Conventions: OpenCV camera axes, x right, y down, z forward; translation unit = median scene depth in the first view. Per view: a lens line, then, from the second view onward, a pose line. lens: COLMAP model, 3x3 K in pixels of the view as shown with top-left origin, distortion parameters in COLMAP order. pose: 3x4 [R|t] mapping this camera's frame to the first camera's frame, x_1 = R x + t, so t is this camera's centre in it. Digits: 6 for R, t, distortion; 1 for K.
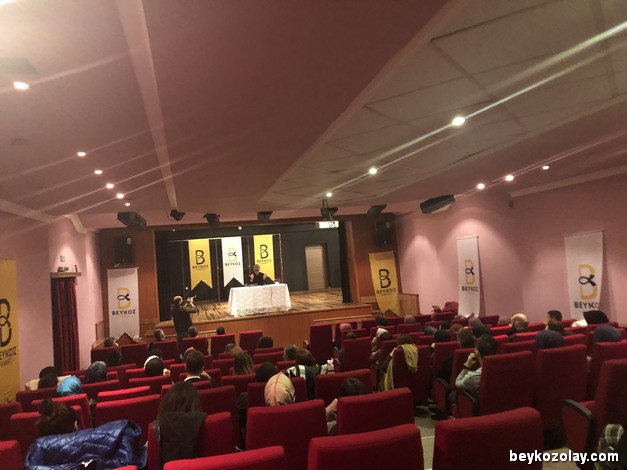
lens RADIAL K [[507.2, 0, 317.8], [0, 507.2, 231.8], [0, 0, 1]] dist [0.005569, 0.000342]
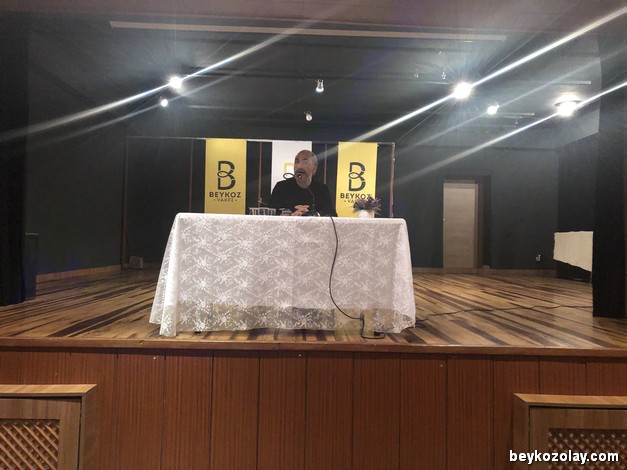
lens RADIAL K [[517.0, 0, 313.5], [0, 517.0, 235.0], [0, 0, 1]] dist [0.044008, 0.000870]
pose [[0.970665, 0.099654, -0.218814, -0.034220], [-0.088132, 0.994188, 0.061824, 0.069106], [0.223703, -0.040726, 0.973806, 0.528613]]
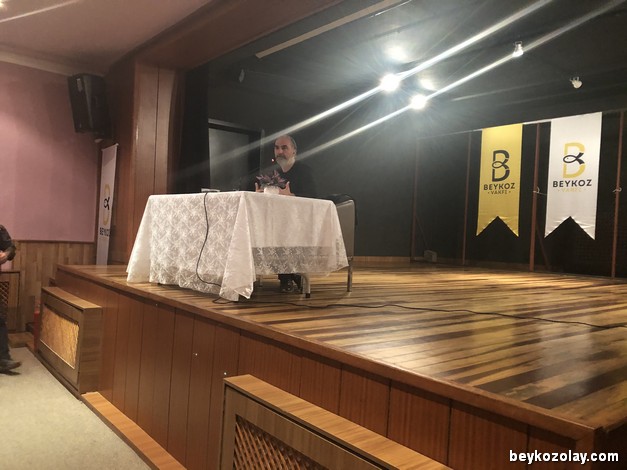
lens RADIAL K [[517.0, 0, 313.5], [0, 517.0, 235.0], [0, 0, 1]] dist [0.044008, 0.000870]
pose [[0.438003, 0.106203, -0.892678, 0.119424], [-0.027121, 0.994106, 0.104963, 0.067582], [0.898564, -0.021764, 0.438302, 0.643395]]
